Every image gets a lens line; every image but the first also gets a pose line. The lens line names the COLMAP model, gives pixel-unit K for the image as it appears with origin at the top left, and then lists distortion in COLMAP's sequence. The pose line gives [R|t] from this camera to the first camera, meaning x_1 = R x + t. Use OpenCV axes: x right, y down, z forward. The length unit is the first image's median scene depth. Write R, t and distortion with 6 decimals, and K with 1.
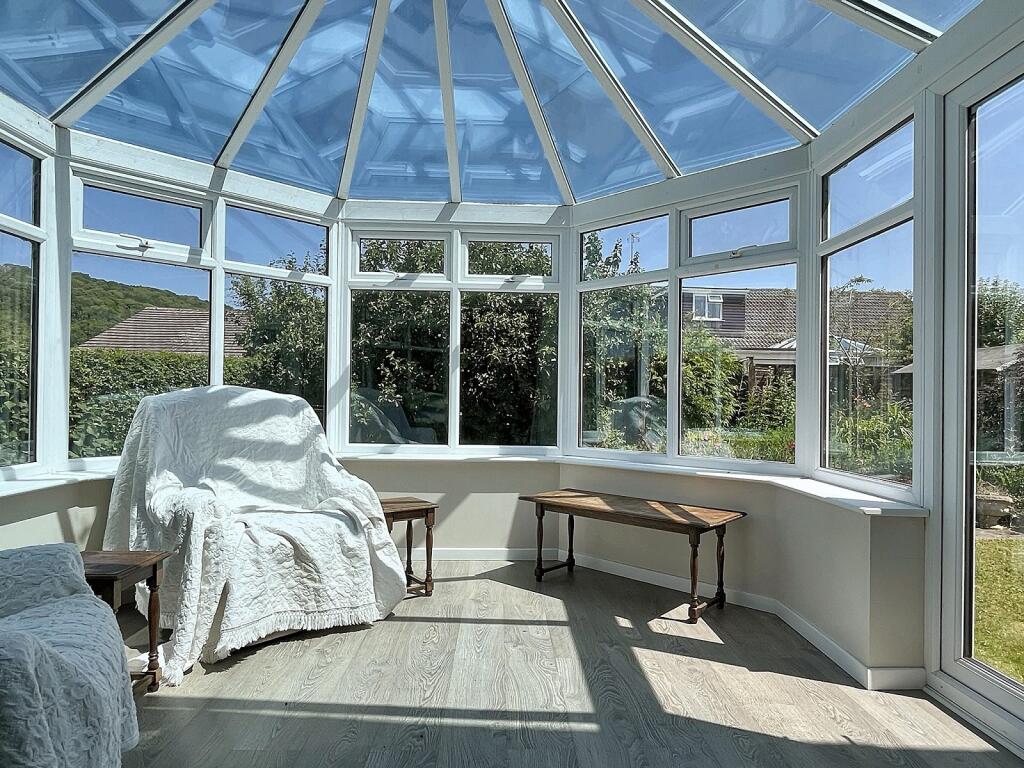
lens RADIAL K [[608.6, 0, 510.1], [0, 608.6, 388.4], [0, 0, 1]] dist [0.002577, 0.001234]
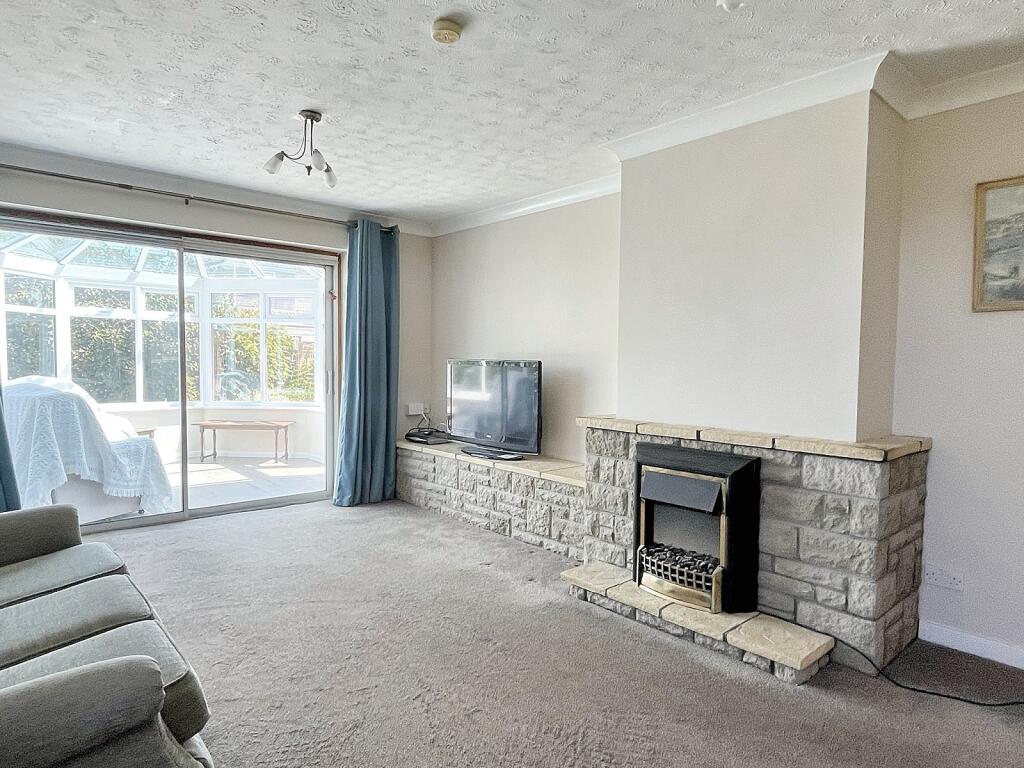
lens RADIAL K [[608.6, 0, 512.1], [0, 608.6, 383.8], [0, 0, 1]] dist [0.002577, 0.001234]
pose [[0.759634, -0.032328, 0.649547, -0.436912], [-0.005902, 0.998380, 0.056591, -0.076400], [-0.650324, -0.046822, 0.758213, -1.153227]]
